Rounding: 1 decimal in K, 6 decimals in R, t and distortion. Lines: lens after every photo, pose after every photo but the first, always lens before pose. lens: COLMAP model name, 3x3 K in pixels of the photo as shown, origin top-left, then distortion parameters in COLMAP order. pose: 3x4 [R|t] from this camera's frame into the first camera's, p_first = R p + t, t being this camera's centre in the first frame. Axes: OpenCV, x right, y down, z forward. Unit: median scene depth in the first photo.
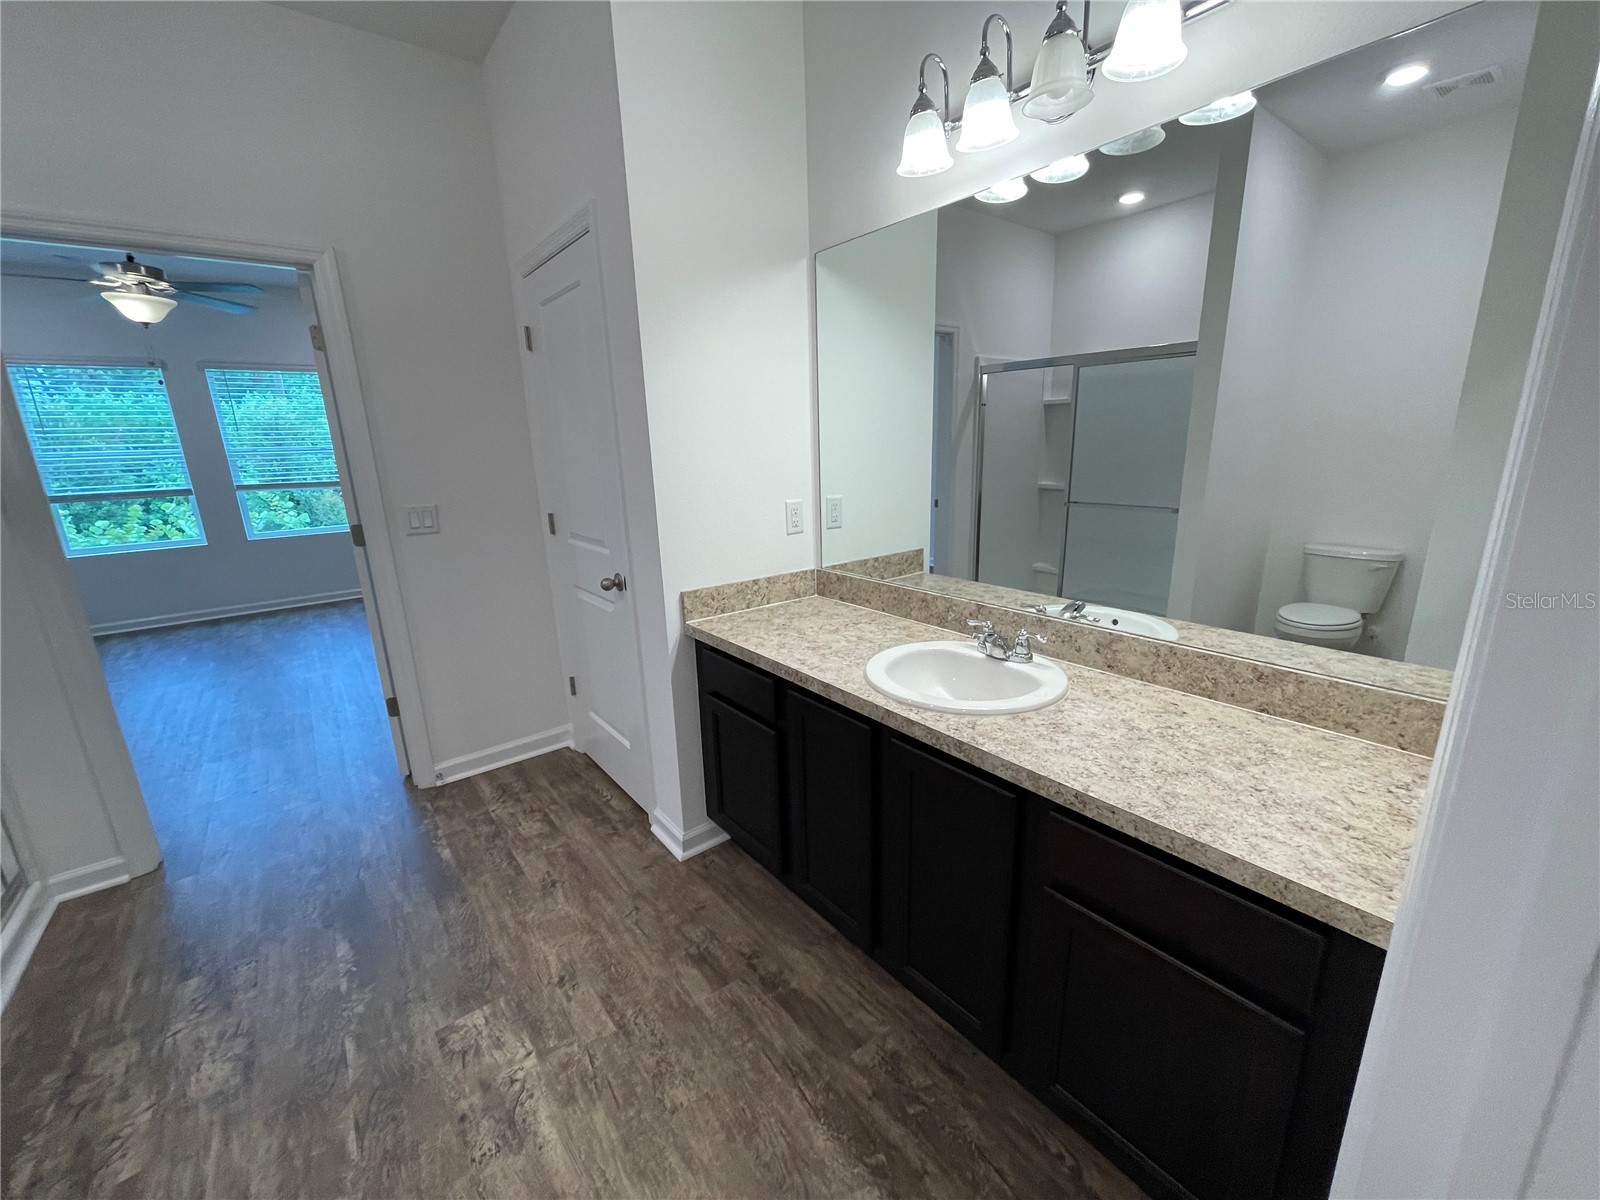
lens RADIAL K [[630.9, 0, 800.0], [0, 630.9, 600.0], [0, 0, 1]] dist [-0.001490, -0.000013]
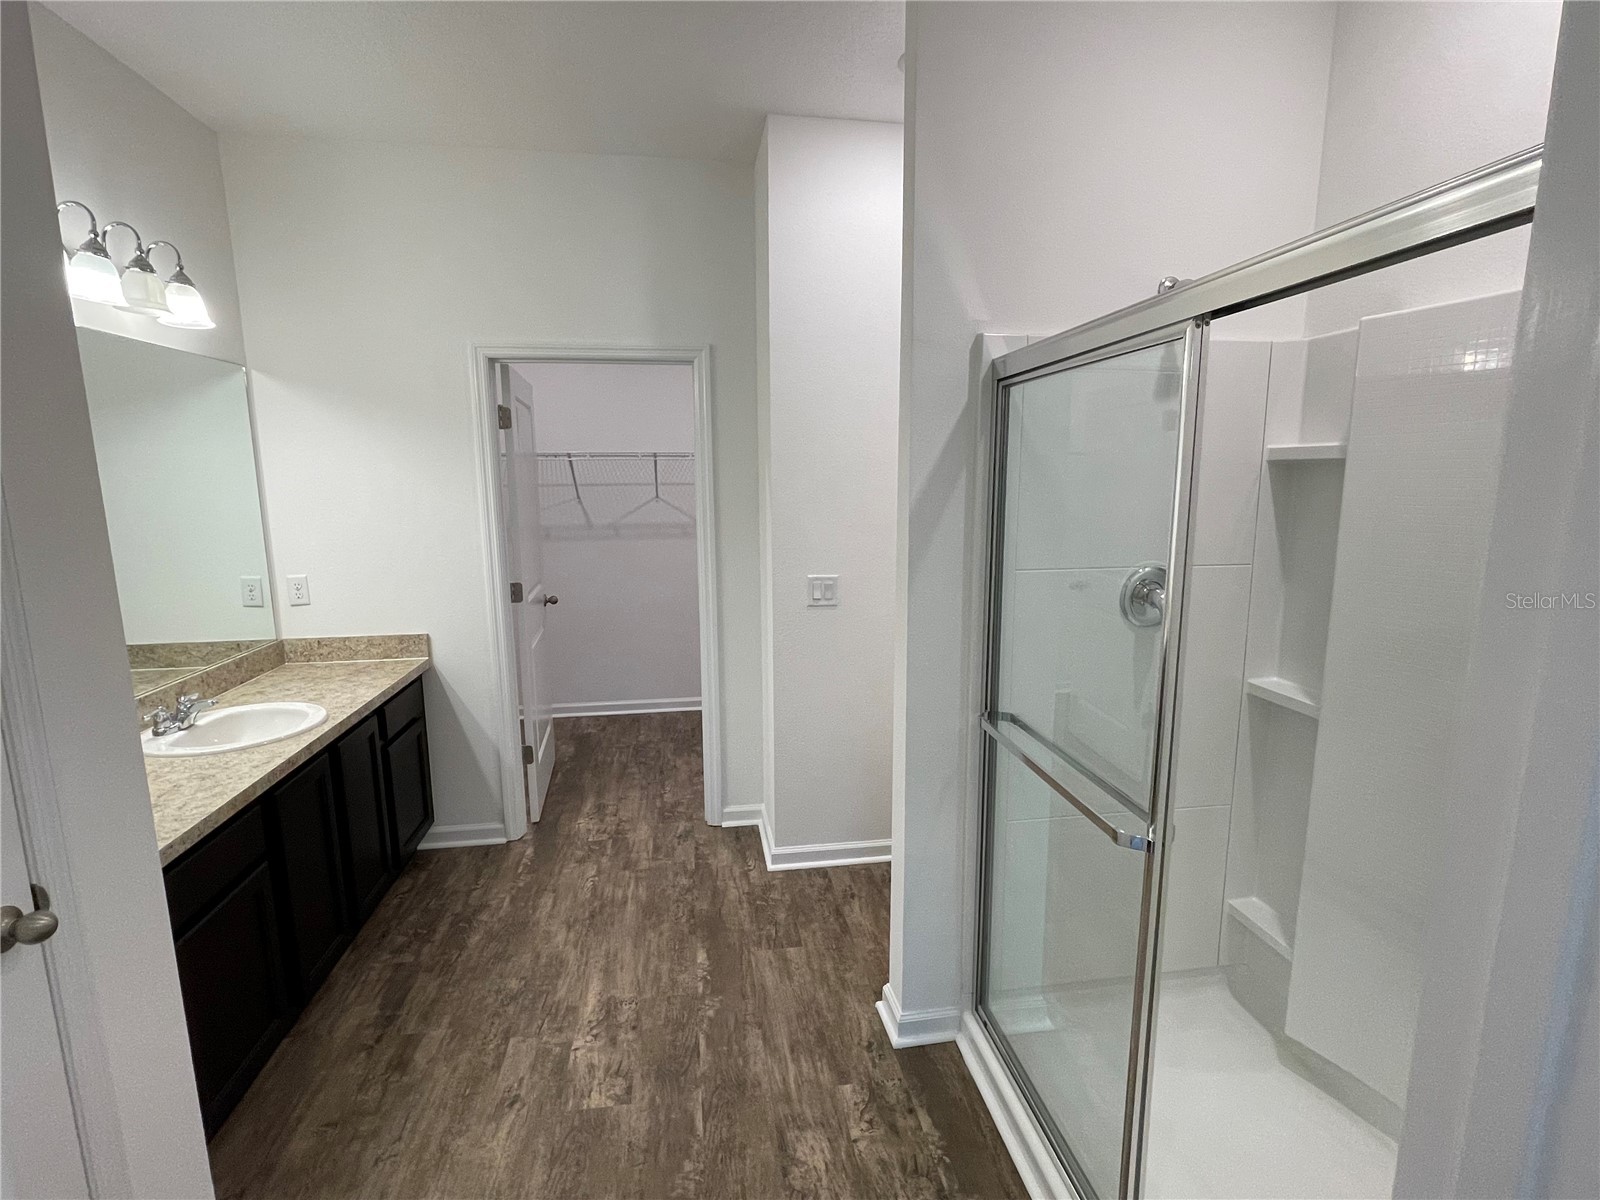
lens RADIAL K [[747.2, 0, 800.0], [0, 747.2, 600.0], [0, 0, 1]] dist [0.000382, 0.000055]
pose [[-0.869992, -0.044619, 0.491044, -1.475631], [0.151171, 0.923798, 0.351773, -0.484069], [-0.469321, 0.380271, -0.796952, 1.639060]]
